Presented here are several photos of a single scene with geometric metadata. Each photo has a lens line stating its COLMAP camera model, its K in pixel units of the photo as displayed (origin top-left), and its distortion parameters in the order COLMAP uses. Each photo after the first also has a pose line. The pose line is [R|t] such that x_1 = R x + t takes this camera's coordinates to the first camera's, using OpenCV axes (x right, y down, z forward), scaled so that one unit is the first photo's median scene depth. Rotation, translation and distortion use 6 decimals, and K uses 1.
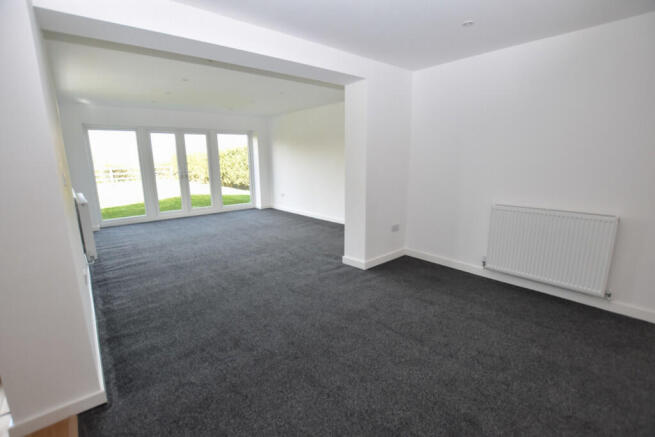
lens RADIAL K [[304.2, 0, 327.5], [0, 304.2, 218.5], [0, 0, 1]] dist [-0.018414, 0.000350]
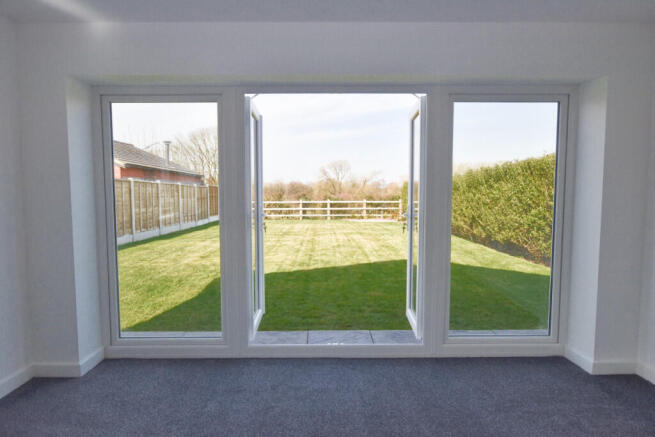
lens RADIAL K [[387.1, 0, 327.5], [0, 387.1, 218.5], [0, 0, 1]] dist [-0.001066, -0.000515]
pose [[0.763203, 0.054968, -0.643817, -0.215763], [-0.137700, 0.987323, -0.078938, -0.122381], [0.631317, 0.148899, 0.761097, 0.684028]]
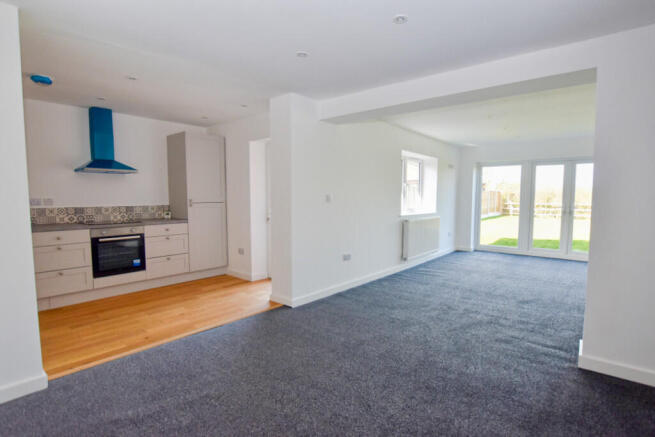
lens RADIAL K [[332.7, 0, 323.2], [0, 332.7, 223.7], [0, 0, 1]] dist [-0.021309, -0.000085]
pose [[0.157169, 0.094582, -0.983032, 0.344685], [-0.200291, 0.977769, 0.062053, -0.026571], [0.967048, 0.187140, 0.172619, 0.172049]]
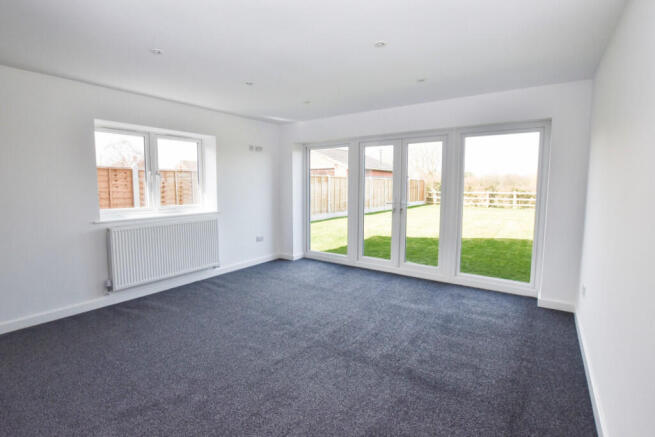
lens RADIAL K [[304.2, 0, 327.5], [0, 304.2, 218.5], [0, 0, 1]] dist [-0.018414, 0.000350]
pose [[0.223831, 0.125167, -0.966557, 0.104497], [-0.198786, 0.976735, 0.080451, -0.147830], [0.954140, 0.174130, 0.243506, 0.720010]]
